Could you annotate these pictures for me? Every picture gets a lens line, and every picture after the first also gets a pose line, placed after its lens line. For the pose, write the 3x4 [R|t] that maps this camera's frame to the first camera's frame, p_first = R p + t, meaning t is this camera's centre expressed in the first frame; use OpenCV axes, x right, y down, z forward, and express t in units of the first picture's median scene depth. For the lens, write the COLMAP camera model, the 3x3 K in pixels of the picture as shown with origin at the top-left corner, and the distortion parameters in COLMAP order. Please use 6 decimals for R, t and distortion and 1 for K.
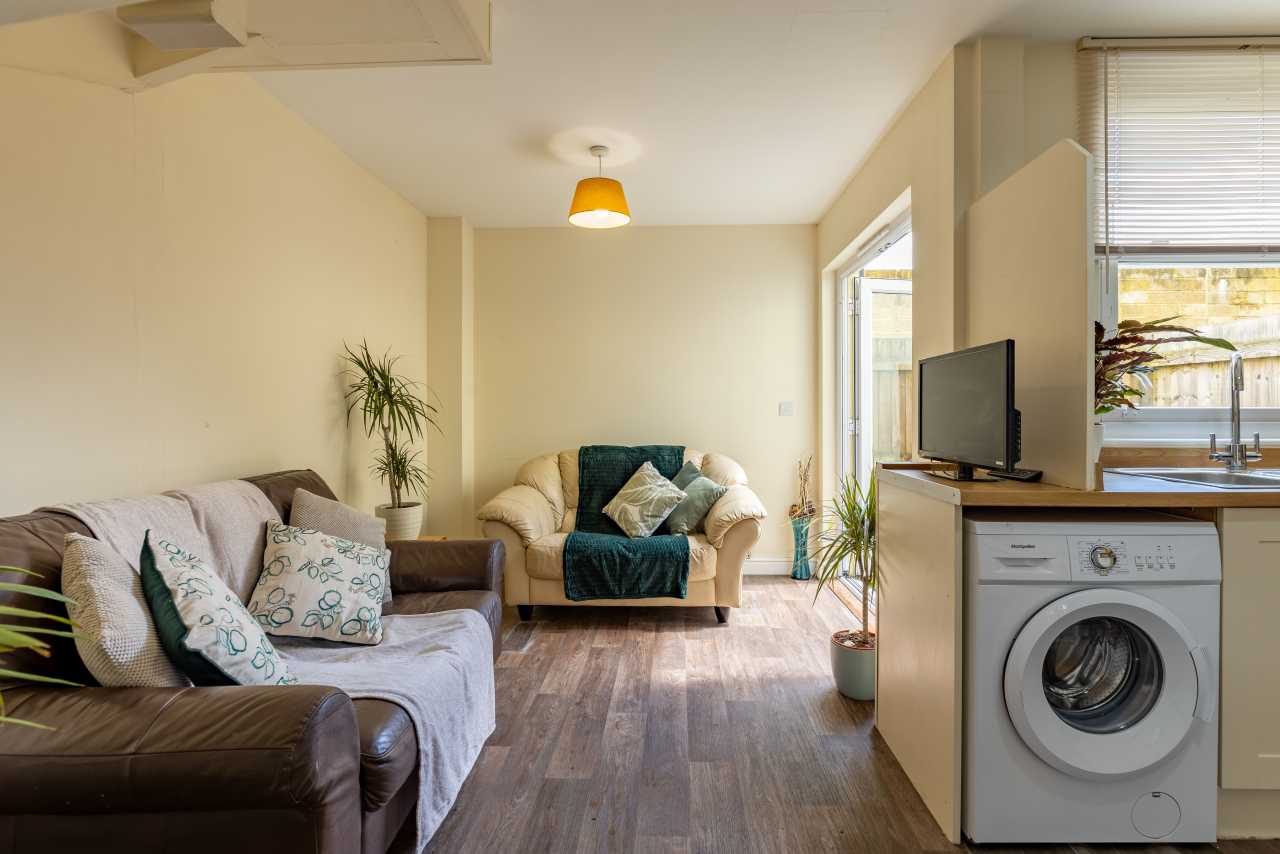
lens RADIAL K [[592.2, 0, 659.8], [0, 592.2, 422.0], [0, 0, 1]] dist [0.001095, 0.000379]
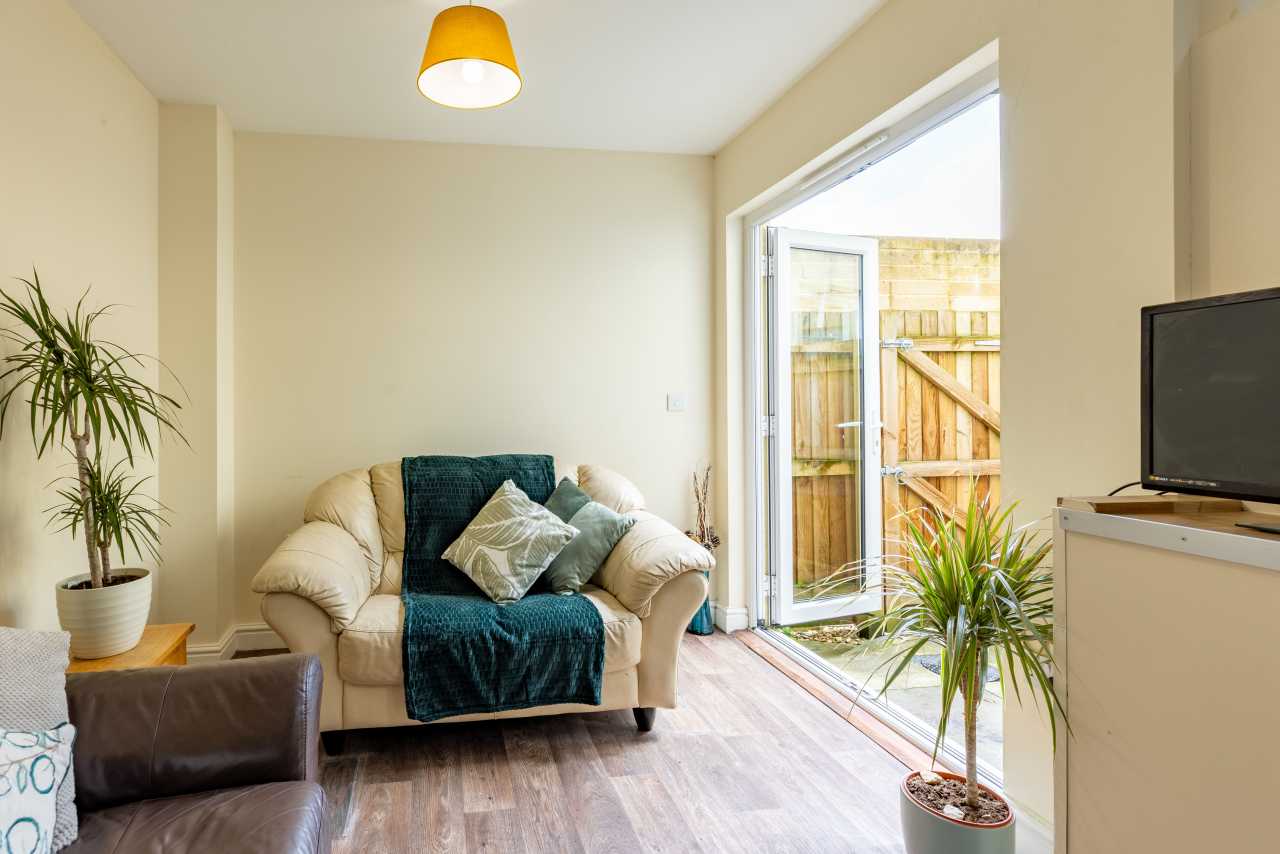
lens RADIAL K [[617.2, 0, 503.9], [0, 617.2, 410.0], [0, 0, 1]] dist [0.008531, -0.000062]
pose [[0.990041, -0.003499, 0.140733, -0.149159], [0.005139, 0.999923, -0.011288, -0.005788], [-0.140683, 0.011899, 0.989983, 0.363918]]
